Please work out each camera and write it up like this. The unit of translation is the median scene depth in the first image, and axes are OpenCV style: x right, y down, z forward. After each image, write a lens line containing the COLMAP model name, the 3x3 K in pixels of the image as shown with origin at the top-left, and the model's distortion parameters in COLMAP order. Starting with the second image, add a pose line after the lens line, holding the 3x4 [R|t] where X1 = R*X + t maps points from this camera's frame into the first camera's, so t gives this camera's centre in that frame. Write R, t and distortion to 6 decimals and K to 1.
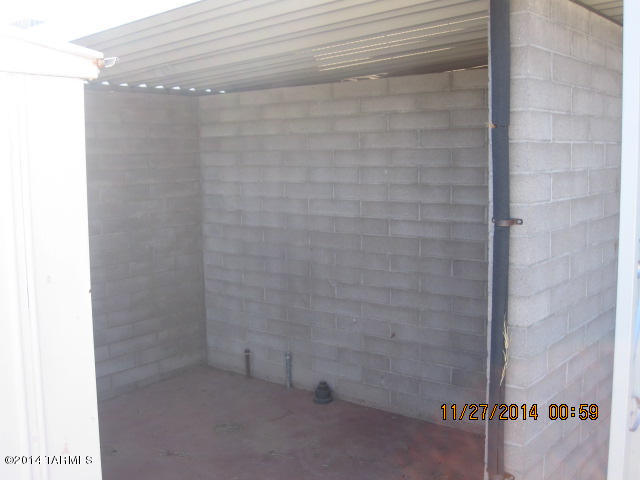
lens RADIAL K [[747.4, 0, 316.5], [0, 747.4, 241.9], [0, 0, 1]] dist [0.134365, 0.000000]
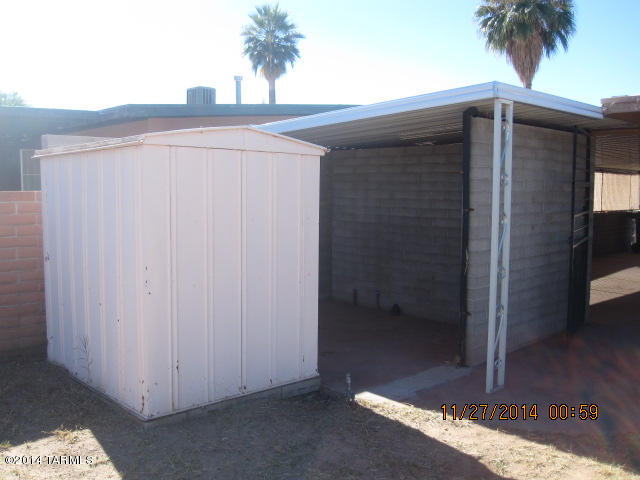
lens RADIAL K [[617.3, 0, 321.3], [0, 617.3, 235.9], [0, 0, 1]] dist [0.008685, 0.000000]
pose [[0.991561, 0.032493, -0.125506, 0.012669], [-0.037265, 0.998662, -0.035856, 0.080693], [0.124173, 0.040231, 0.991445, -0.586692]]
